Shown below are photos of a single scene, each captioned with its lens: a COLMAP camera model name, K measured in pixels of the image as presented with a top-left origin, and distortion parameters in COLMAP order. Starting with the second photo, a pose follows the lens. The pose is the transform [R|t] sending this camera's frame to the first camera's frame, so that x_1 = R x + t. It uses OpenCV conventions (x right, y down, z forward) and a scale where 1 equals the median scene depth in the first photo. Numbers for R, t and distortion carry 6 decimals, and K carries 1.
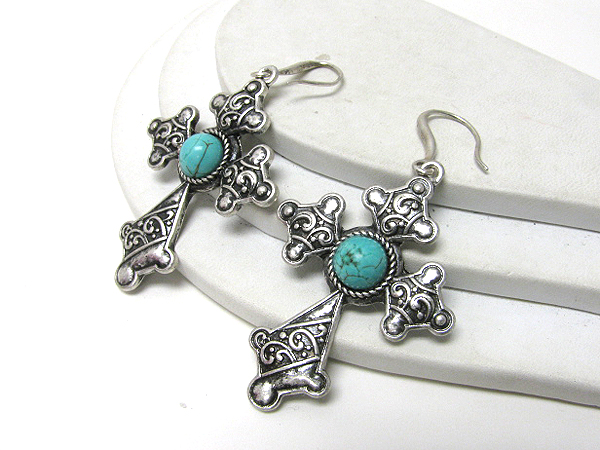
lens RADIAL K [[700.0, 0, 298.0], [0, 700.0, 249.6], [0, 0, 1]] dist [-0.173155, 0.000000]
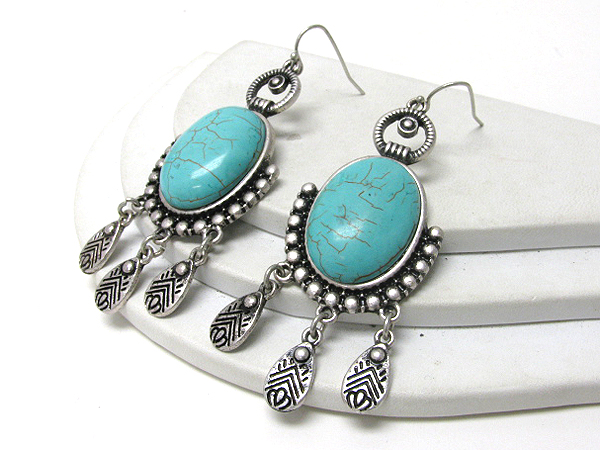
lens RADIAL K [[959.4, 0, 292.7], [0, 959.4, 241.4], [0, 0, 1]] dist [-0.160828, 0.000000]
pose [[0.952571, -0.178419, 0.246525, -0.383848], [0.217800, 0.965487, -0.142822, 0.074872], [-0.212534, 0.189742, 0.958555, -0.343964]]
